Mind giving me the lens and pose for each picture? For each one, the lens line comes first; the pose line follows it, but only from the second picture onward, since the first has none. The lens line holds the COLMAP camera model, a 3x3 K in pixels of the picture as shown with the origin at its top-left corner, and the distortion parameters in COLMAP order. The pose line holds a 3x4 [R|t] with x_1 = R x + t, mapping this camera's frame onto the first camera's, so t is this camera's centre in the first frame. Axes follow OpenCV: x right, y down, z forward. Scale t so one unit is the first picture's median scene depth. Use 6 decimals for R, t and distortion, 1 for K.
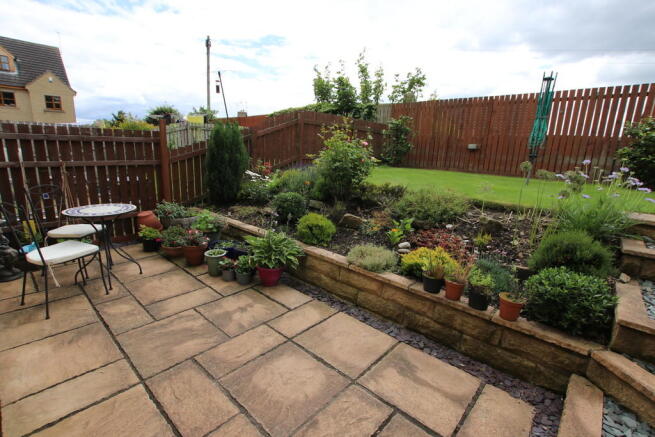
lens RADIAL K [[305.9, 0, 328.2], [0, 305.9, 218.7], [0, 0, 1]] dist [-0.028722, 0.000426]
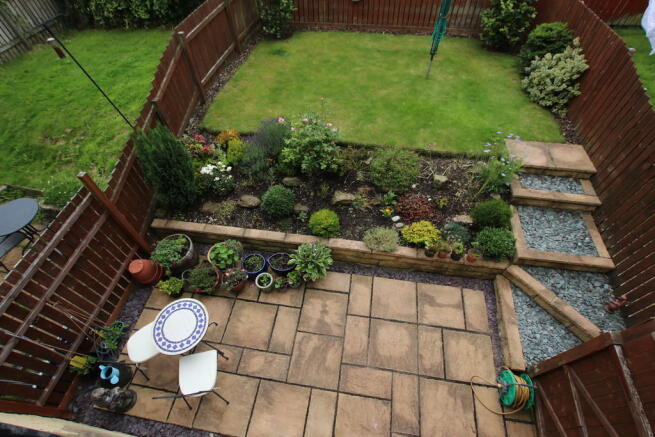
lens RADIAL K [[305.9, 0, 327.5], [0, 305.9, 217.7], [0, 0, 1]] dist [-0.028722, 0.000426]
pose [[0.838740, -0.464427, 0.284295, -0.569673], [0.180827, 0.730015, 0.659075, -1.221711], [-0.513631, -0.501384, 0.696273, 0.208343]]
